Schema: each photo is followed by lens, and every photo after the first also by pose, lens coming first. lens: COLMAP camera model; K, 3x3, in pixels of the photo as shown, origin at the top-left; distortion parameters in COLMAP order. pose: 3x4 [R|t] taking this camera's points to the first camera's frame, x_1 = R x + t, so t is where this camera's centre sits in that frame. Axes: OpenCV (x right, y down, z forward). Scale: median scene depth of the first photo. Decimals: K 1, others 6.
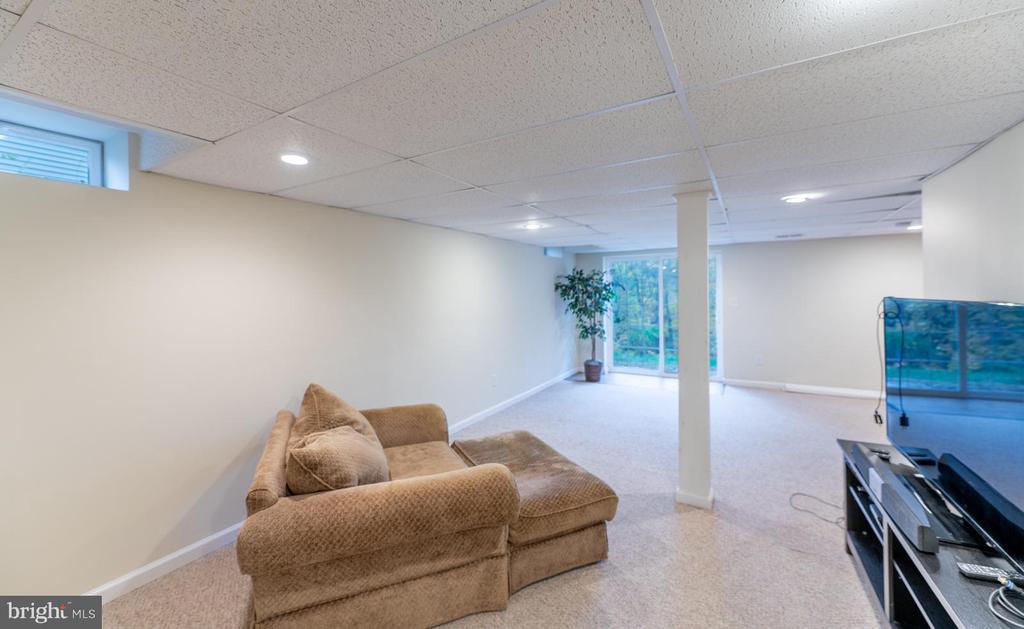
lens RADIAL K [[415.2, 0, 498.9], [0, 415.2, 287.0], [0, 0, 1]] dist [-0.003957, -0.000261]
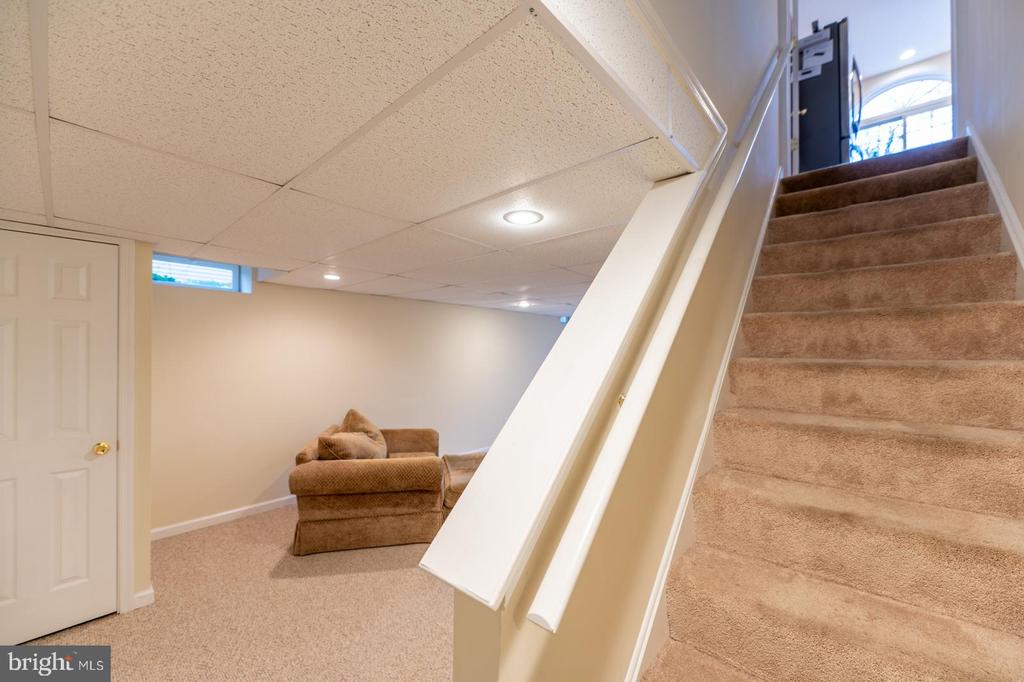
lens RADIAL K [[413.8, 0, 520.6], [0, 413.8, 342.3], [0, 0, 1]] dist [-0.002414, -0.000523]
pose [[0.982567, 0.017218, -0.185107, 0.643564], [-0.019651, 0.999743, -0.011318, -0.023218], [0.184865, 0.014758, 0.982653, -0.596589]]
